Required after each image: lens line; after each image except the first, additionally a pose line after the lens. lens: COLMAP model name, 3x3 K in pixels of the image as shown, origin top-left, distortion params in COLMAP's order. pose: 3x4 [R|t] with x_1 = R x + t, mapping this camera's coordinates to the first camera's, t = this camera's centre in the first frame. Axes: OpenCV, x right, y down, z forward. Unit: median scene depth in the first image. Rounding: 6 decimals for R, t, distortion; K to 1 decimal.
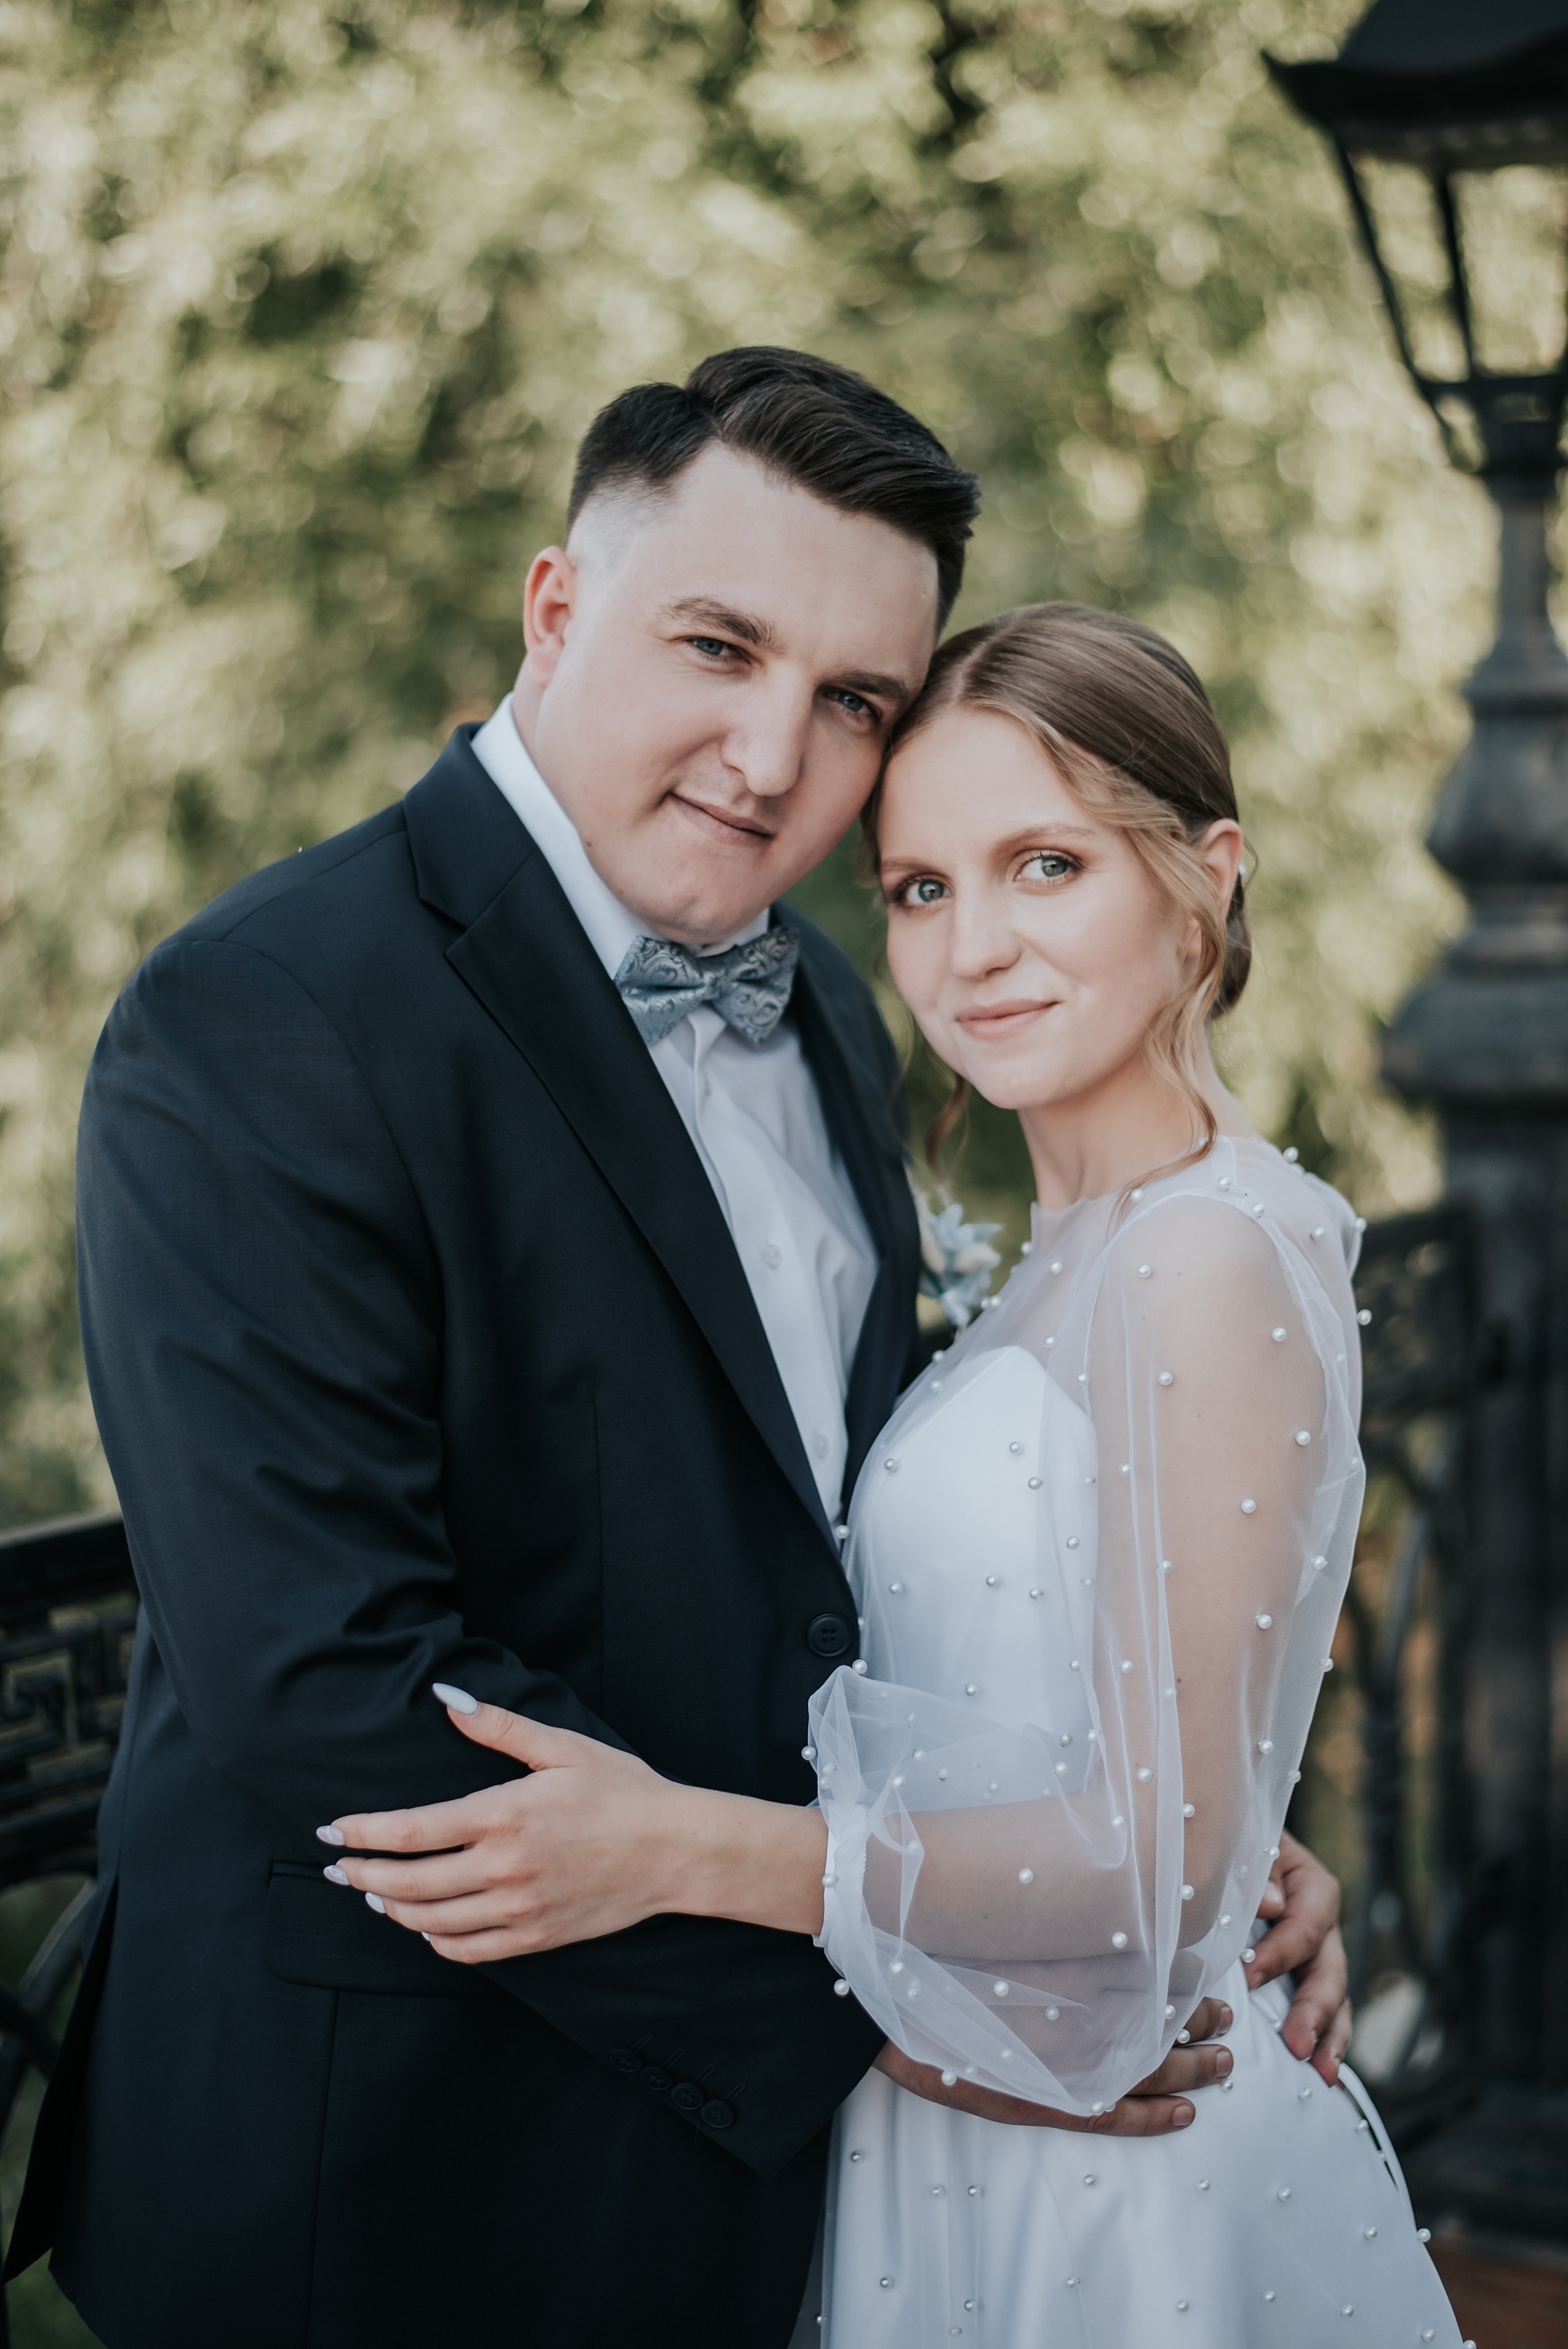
lens RADIAL K [[3774.1, 0, 779.1], [0, 3774.1, 1200.7], [0, 0, 1]] dist [-0.009117, -0.147498]
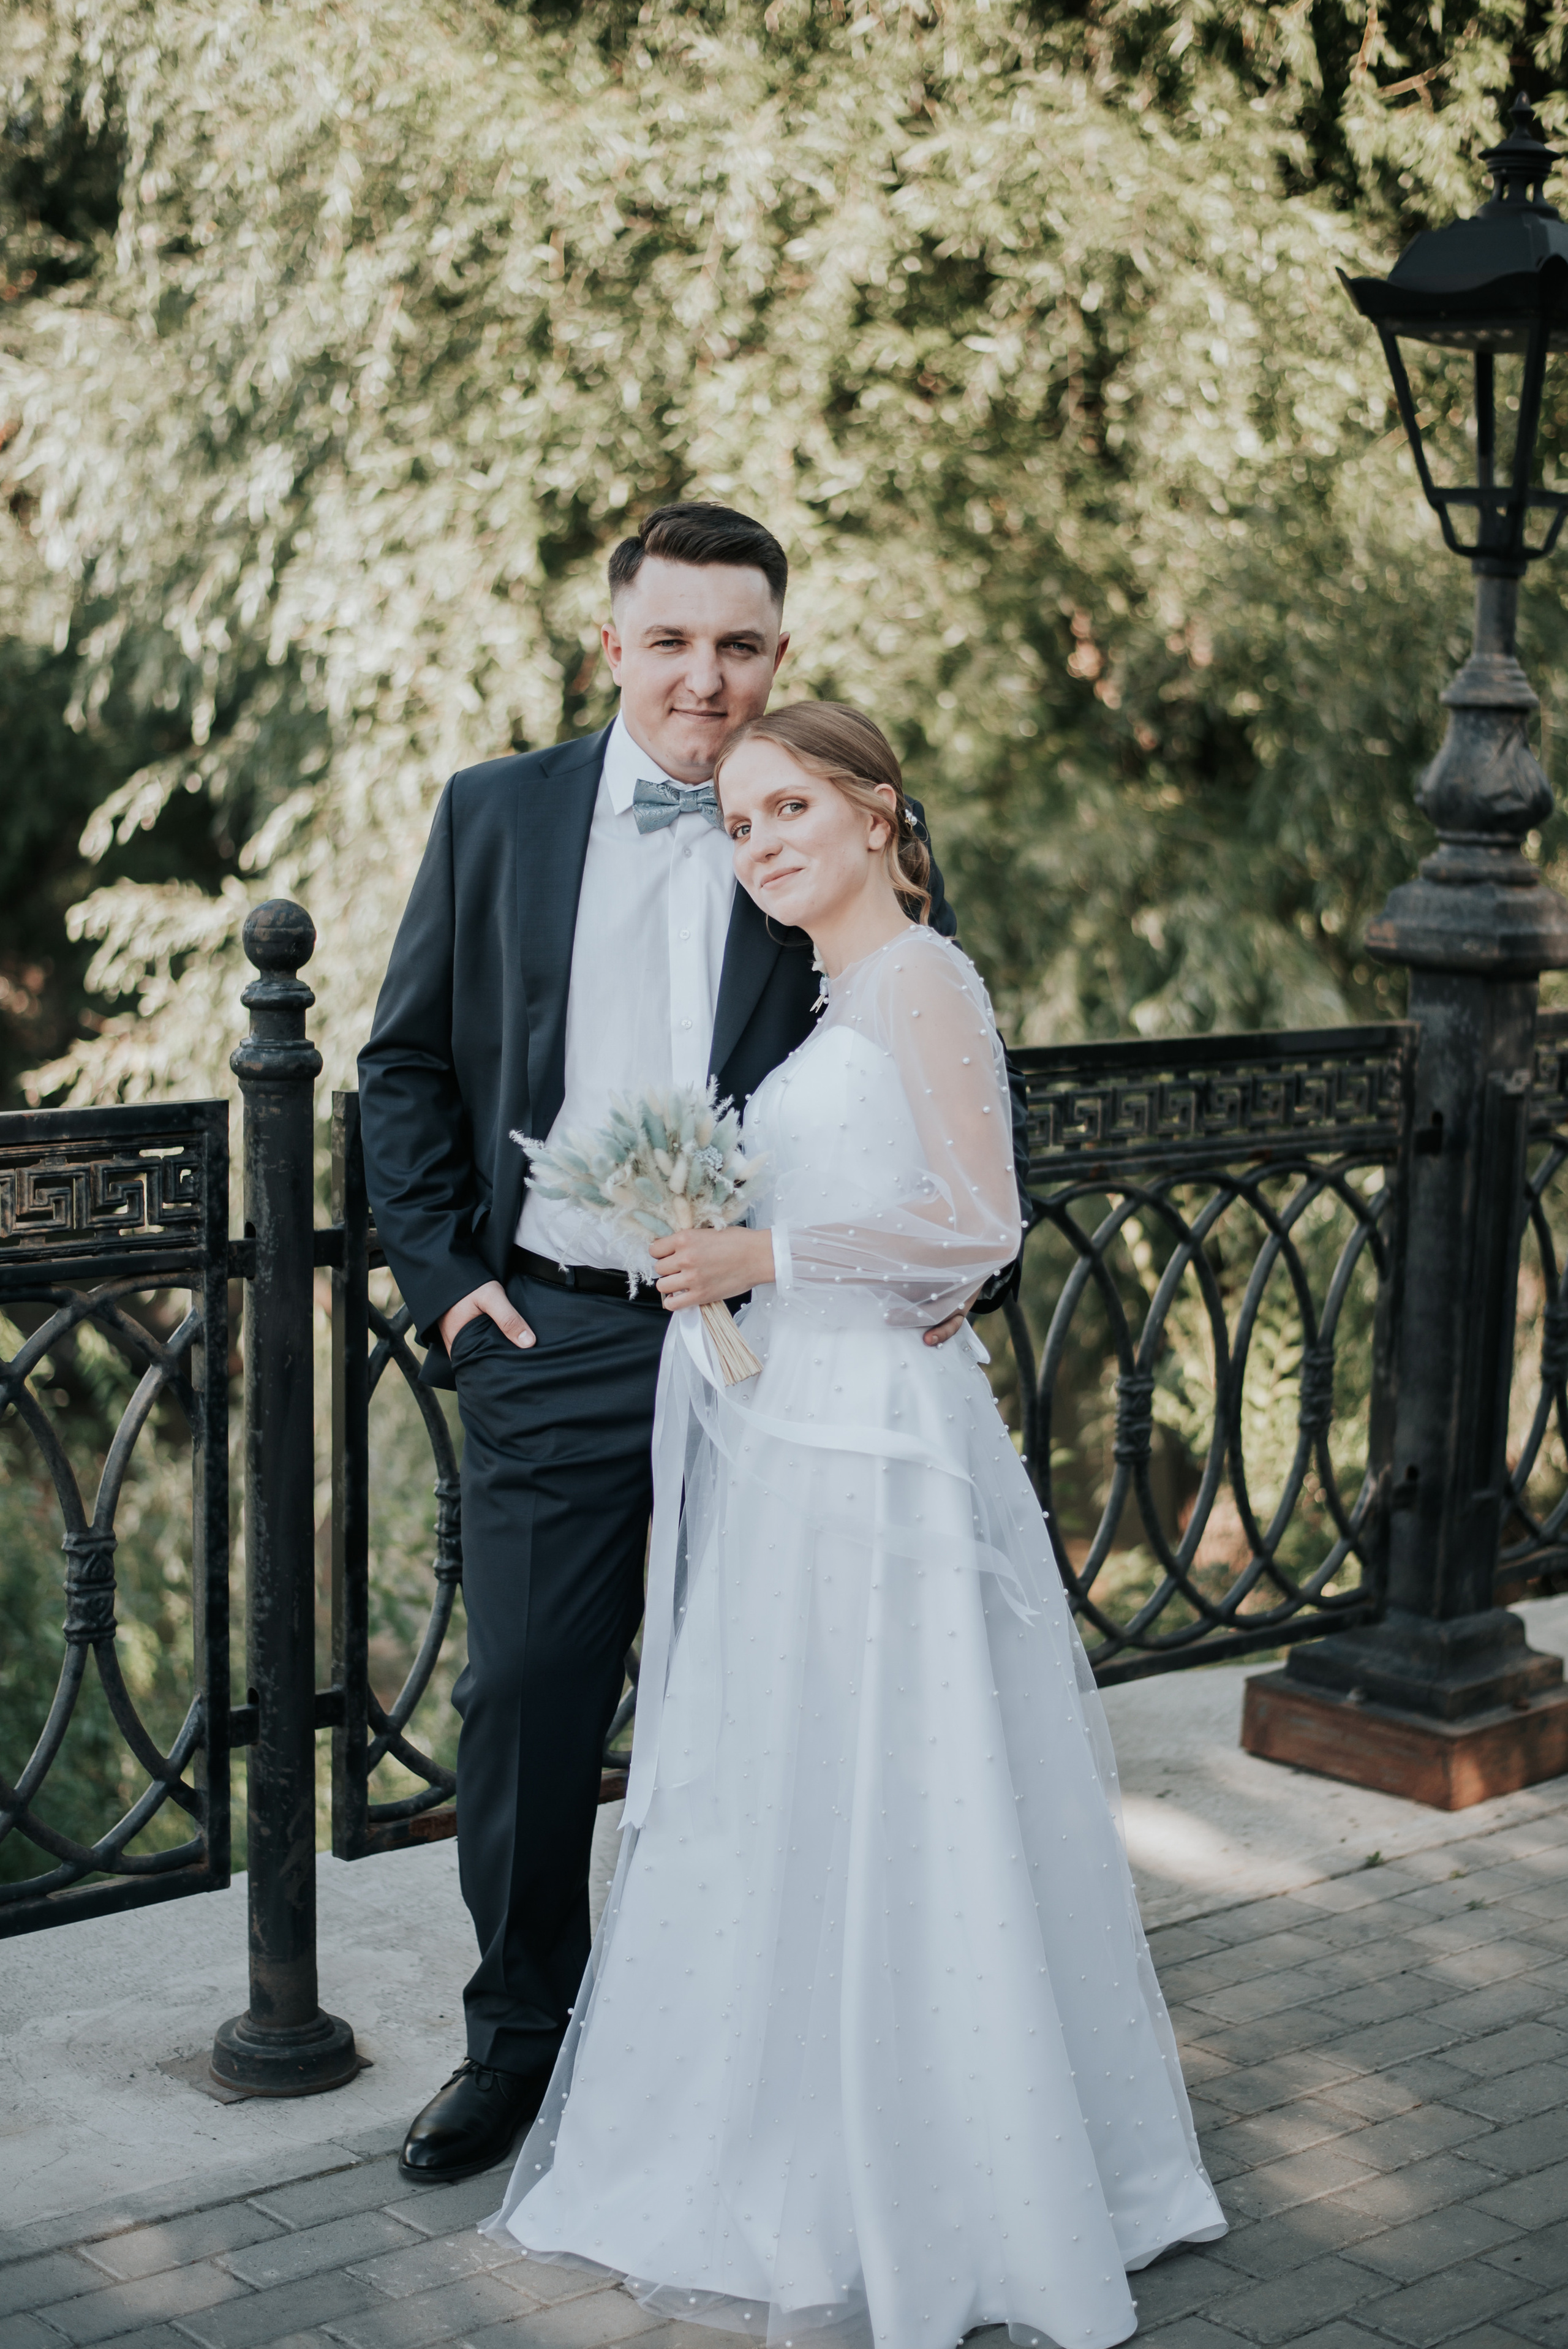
lens RADIAL K [[3663.1, 0, 781.0], [0, 3663.1, 1171.0], [0, 0, 1]] dist [-0.035266, -0.193243]
pose [[0.978577, 0.083139, -0.188347, 1.015030], [-0.079071, 0.996446, 0.029021, 0.157697], [0.190090, -0.013507, 0.981674, -2.351709]]
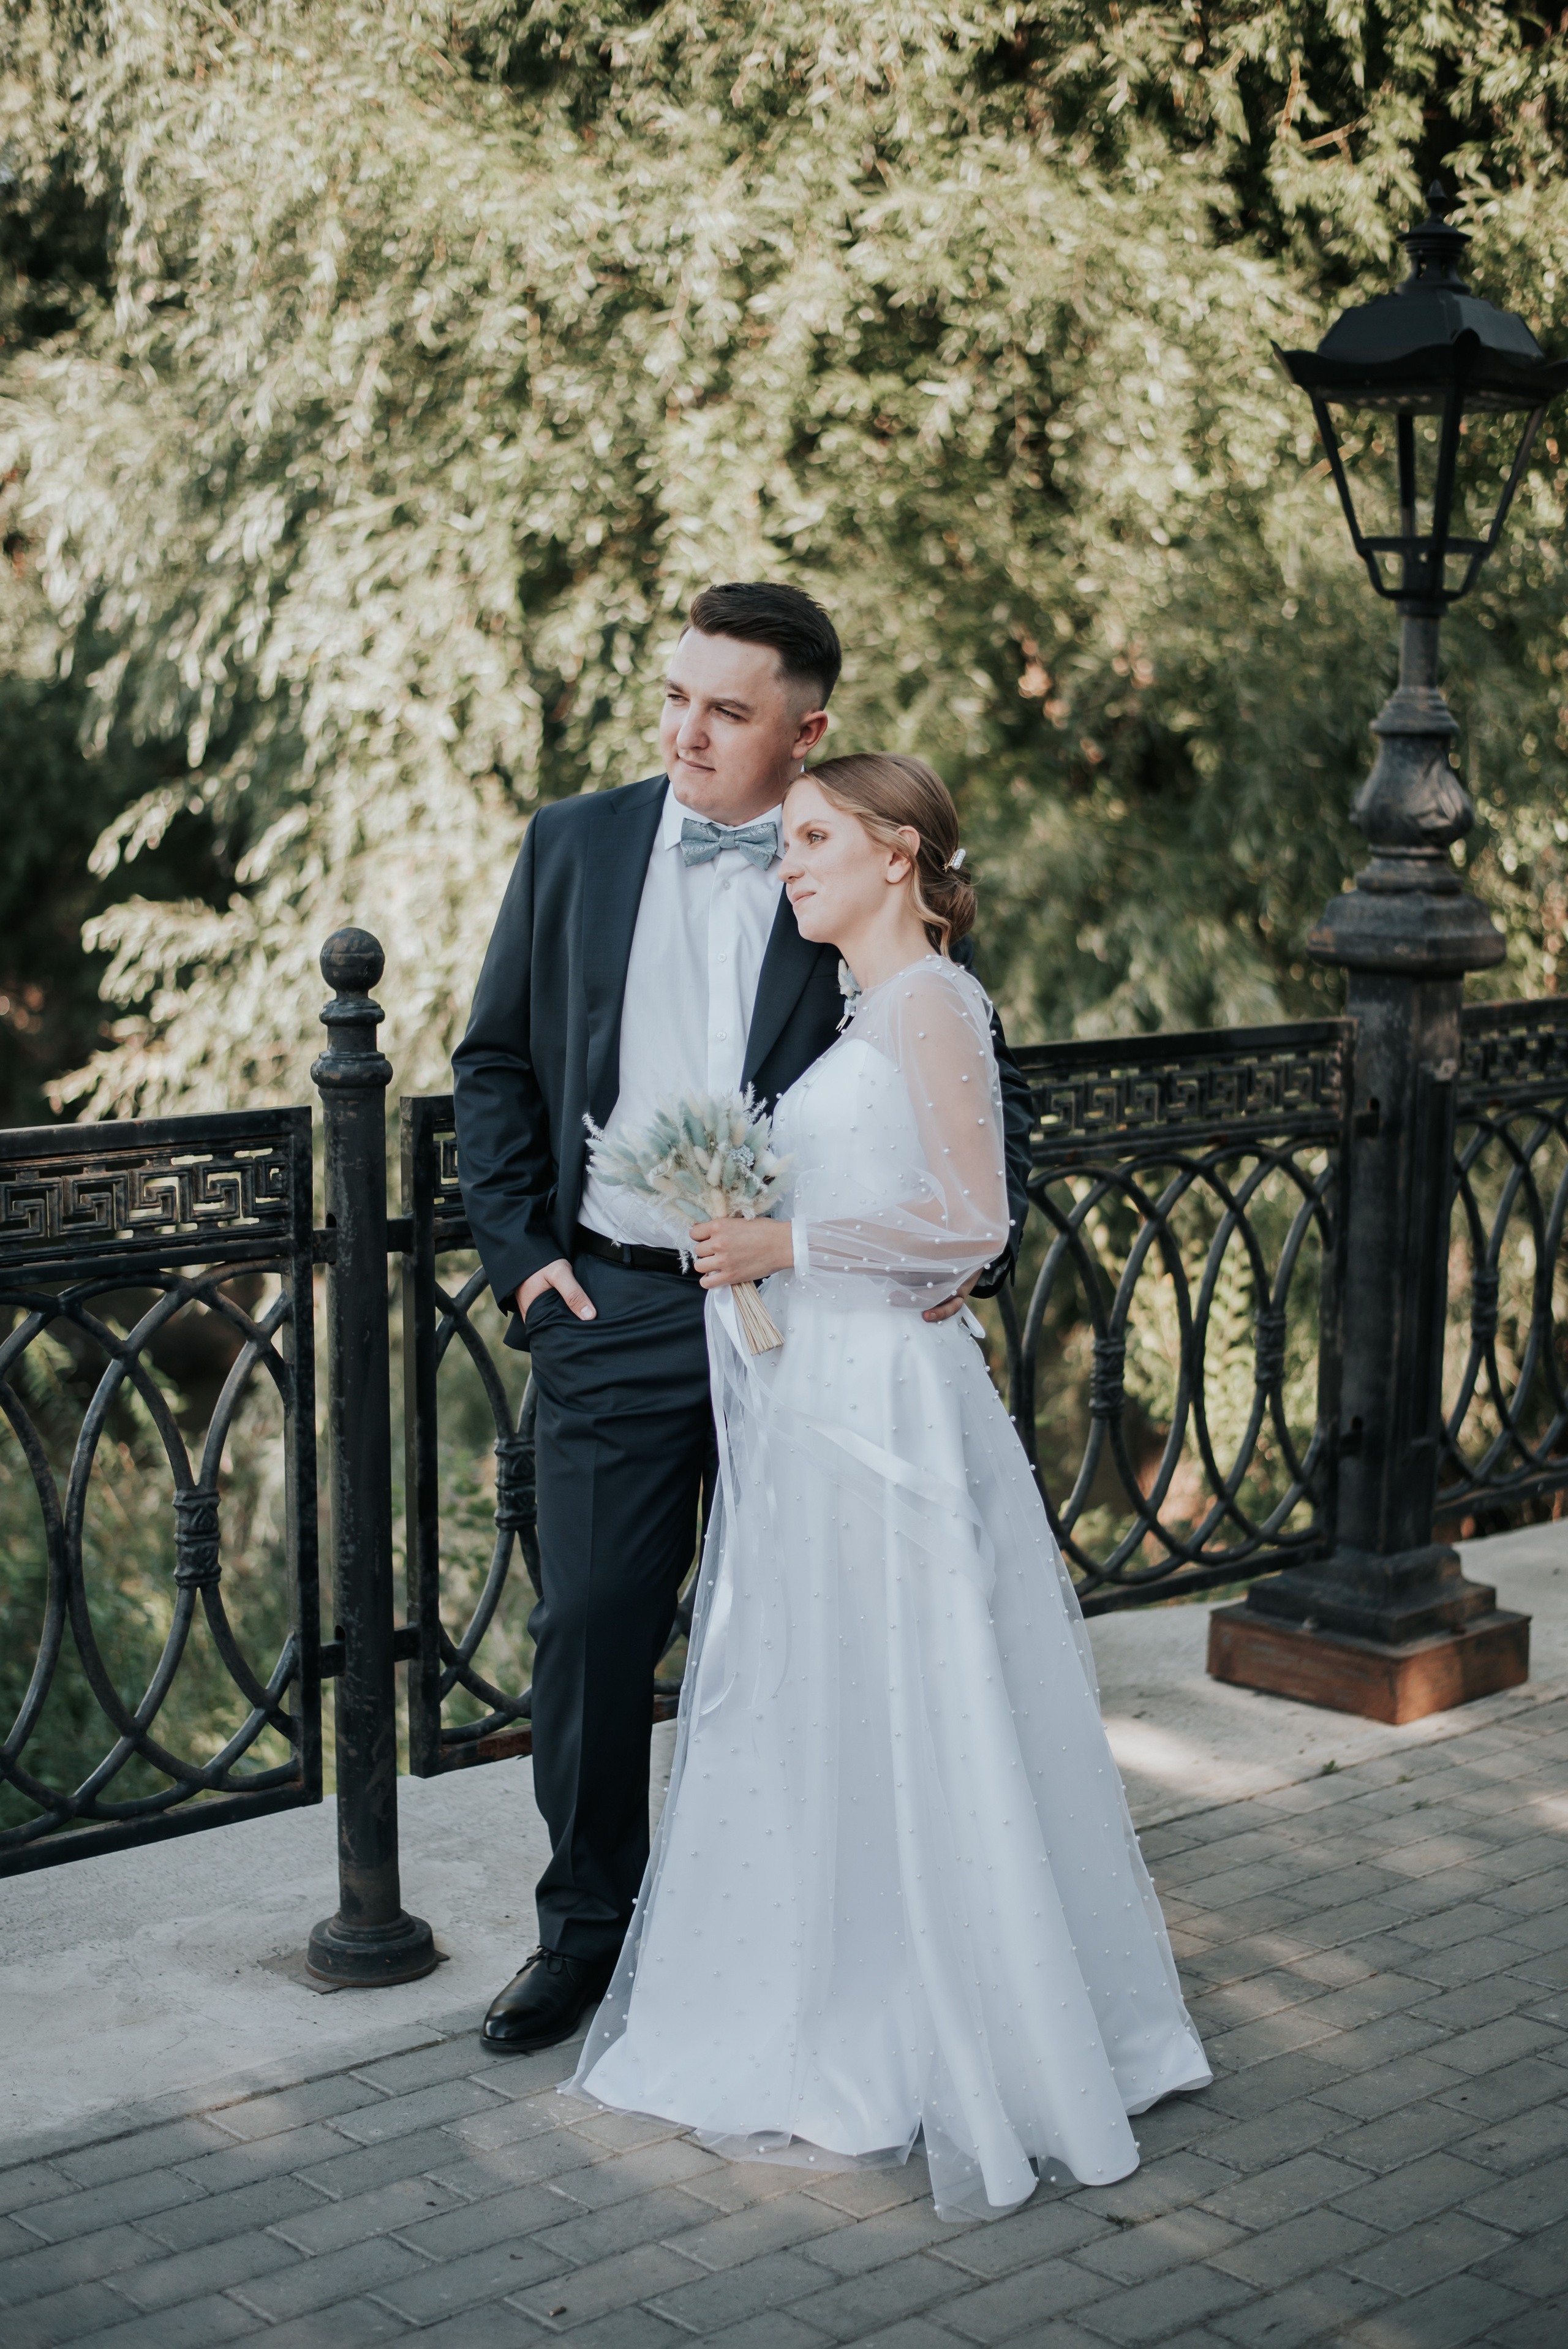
lens RADIAL K [[3518.4, 0, 773.4], [0, 3518.4, 1188.2], [0, 0, 1]] dist [-0.044607, -0.069091]
pose [[0.981597, 0.066584, -0.178982, 1.011886], [-0.061458, 0.997529, 0.034043, 0.163698], [0.180806, -0.022417, 0.983263, -2.869614]]
